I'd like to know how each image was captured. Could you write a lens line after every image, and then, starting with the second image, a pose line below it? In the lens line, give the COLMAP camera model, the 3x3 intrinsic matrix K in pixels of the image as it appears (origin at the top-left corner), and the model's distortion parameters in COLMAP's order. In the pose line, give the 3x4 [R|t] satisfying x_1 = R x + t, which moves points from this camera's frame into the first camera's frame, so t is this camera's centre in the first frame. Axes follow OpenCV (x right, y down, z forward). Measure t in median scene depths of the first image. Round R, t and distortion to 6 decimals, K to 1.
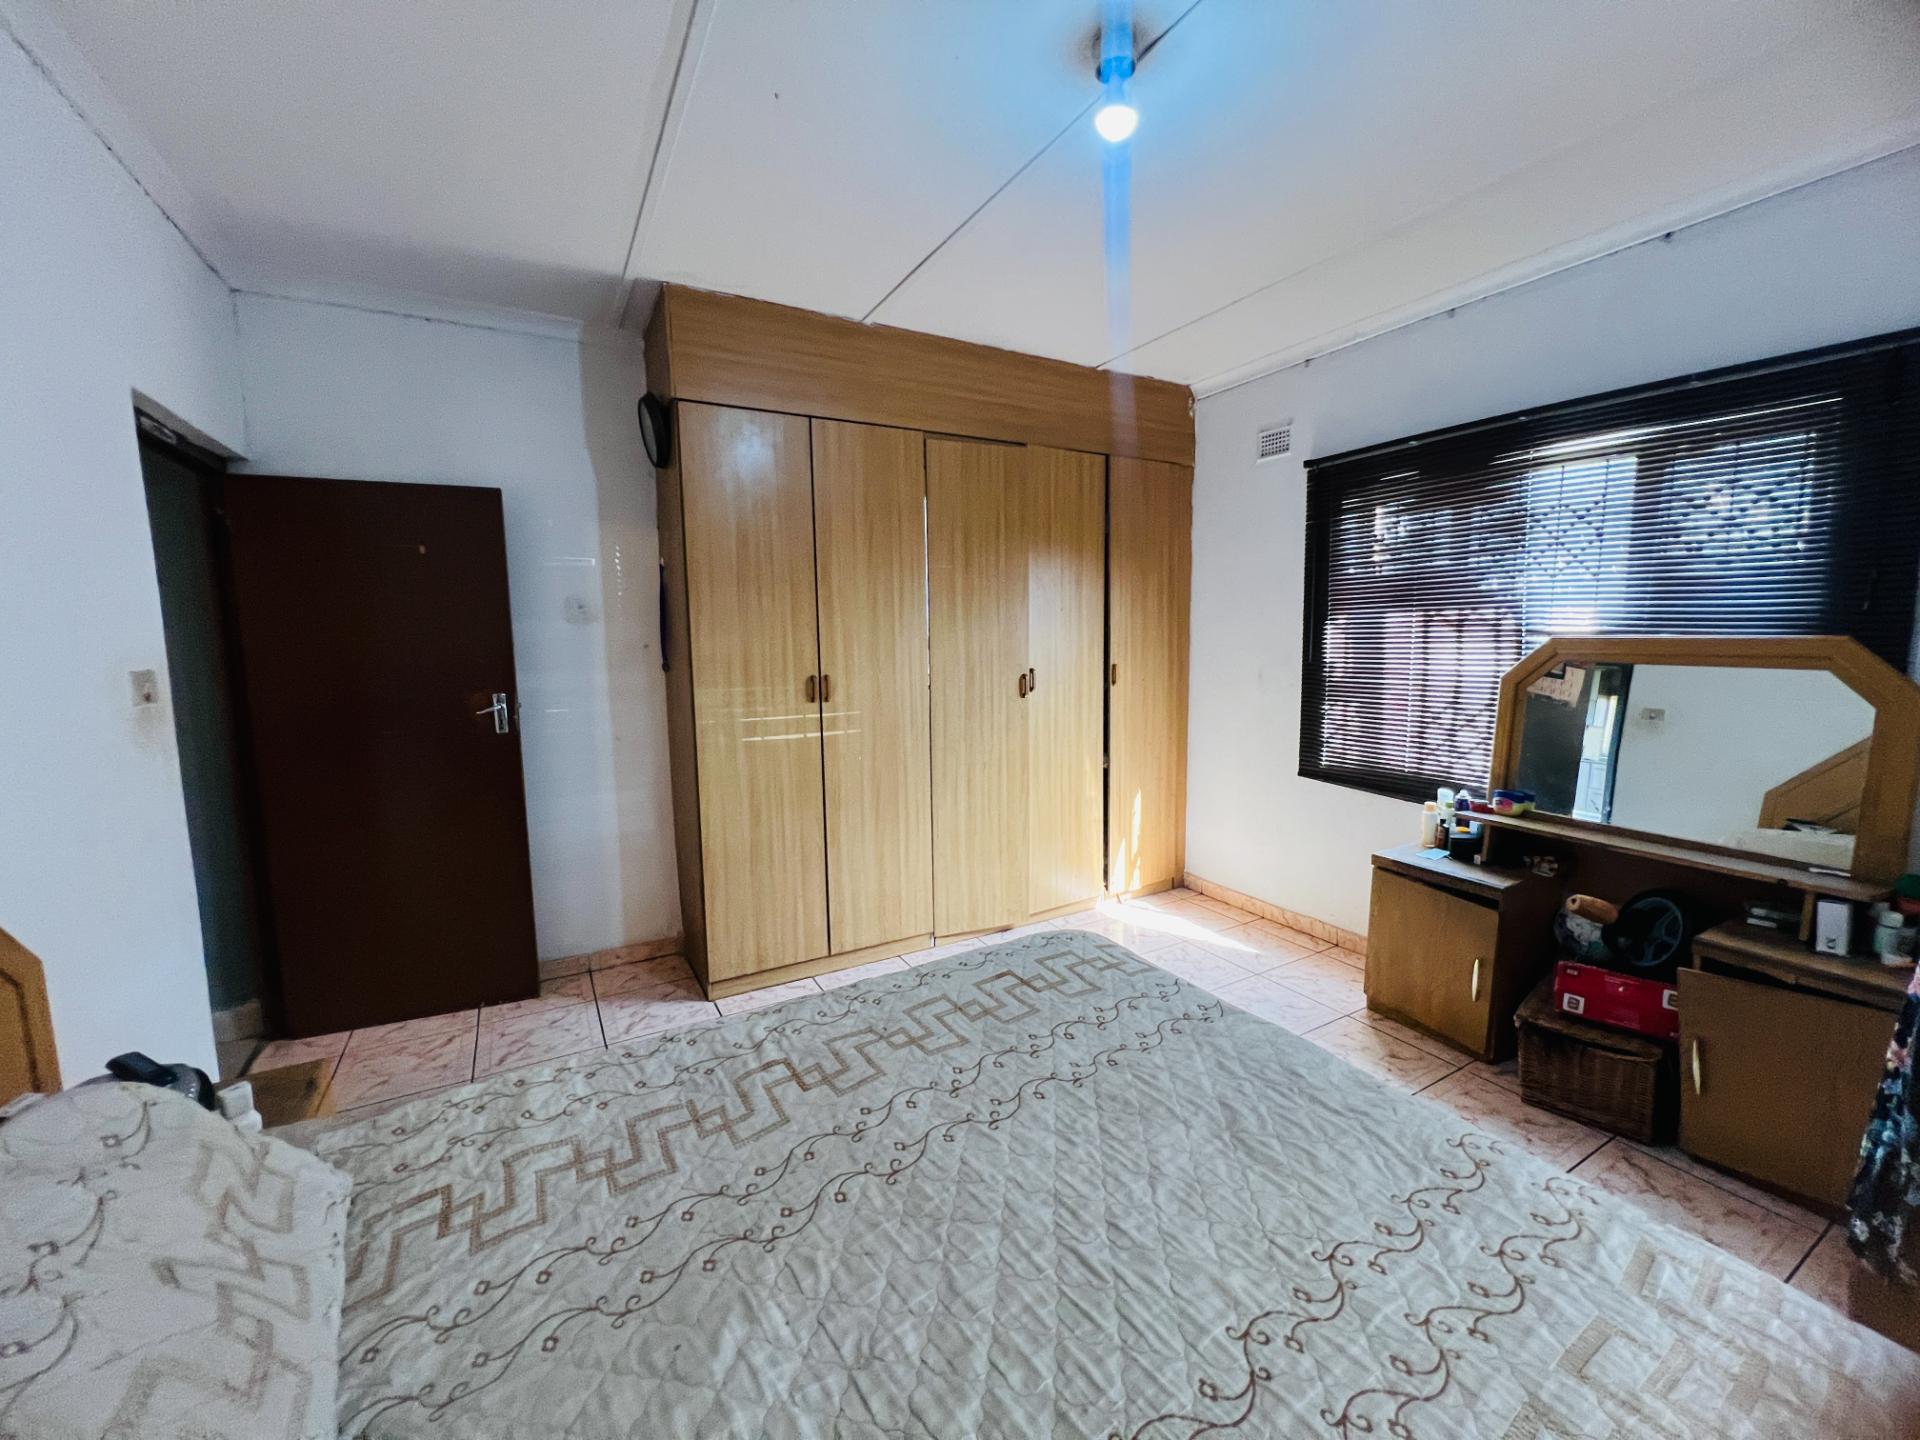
lens RADIAL K [[766.2, 0, 958.1], [0, 766.2, 717.8], [0, 0, 1]] dist [-0.004360, 0.001044]
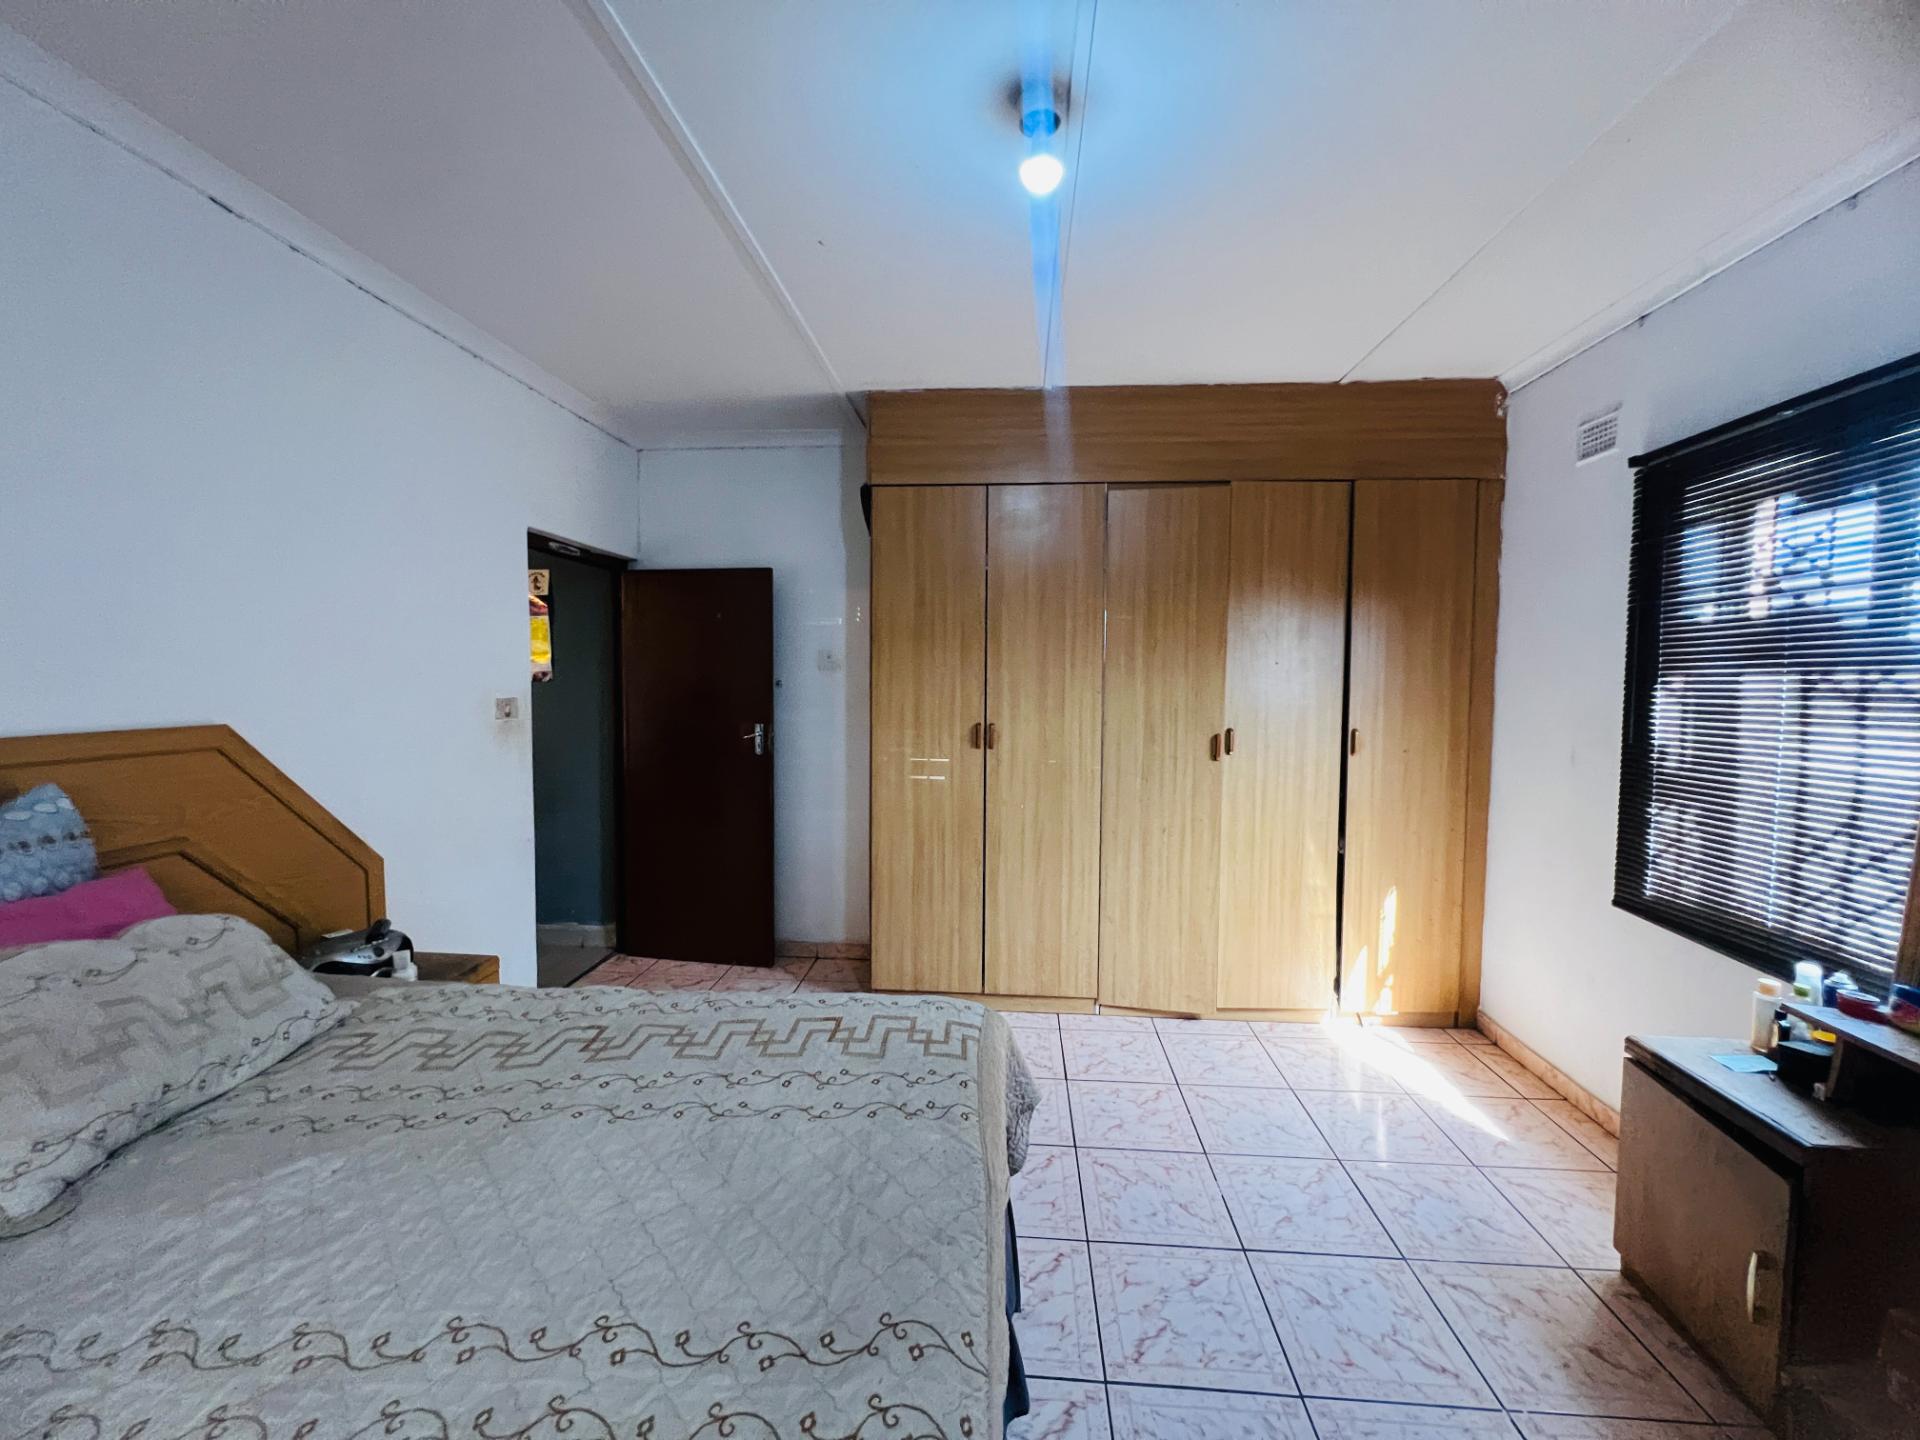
lens RADIAL K [[766.2, 0, 958.1], [0, 766.2, 717.8], [0, 0, 1]] dist [-0.004360, 0.001044]
pose [[0.830088, 0.050576, -0.555334, 0.549754], [-0.081387, 0.996203, -0.030926, -0.040041], [0.551661, 0.070868, 0.831052, 0.143175]]
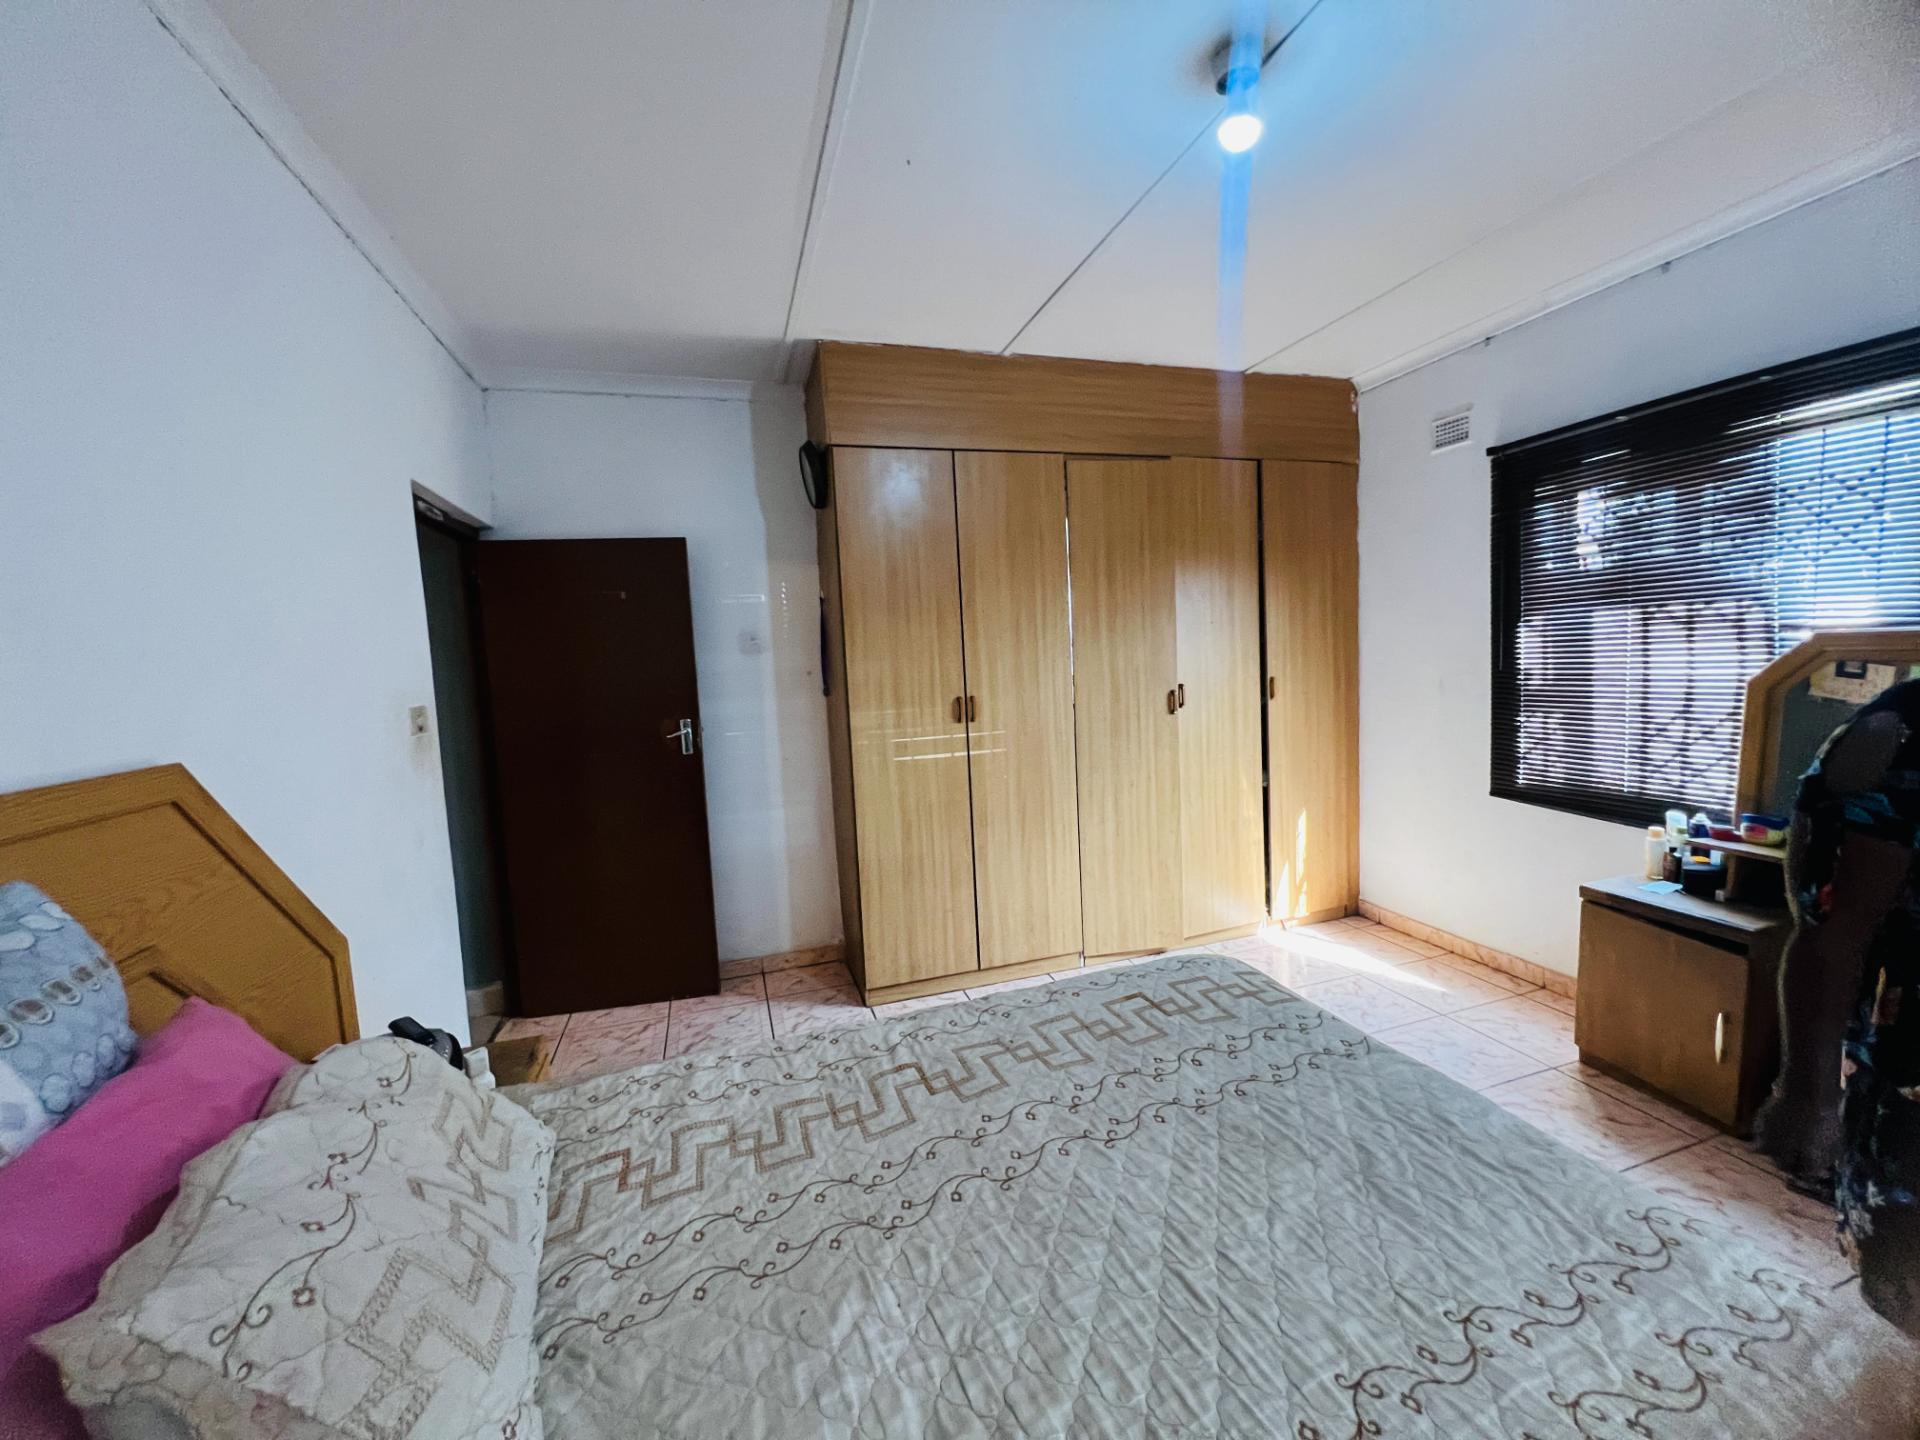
lens RADIAL K [[766.3, 0, 956.9], [0, 766.3, 717.7], [0, 0, 1]] dist [-0.005696, 0.002093]
pose [[0.977704, -0.016524, -0.209336, 0.035179], [0.011985, 0.999665, -0.022931, -0.004694], [0.209644, 0.019911, 0.977575, -0.020521]]
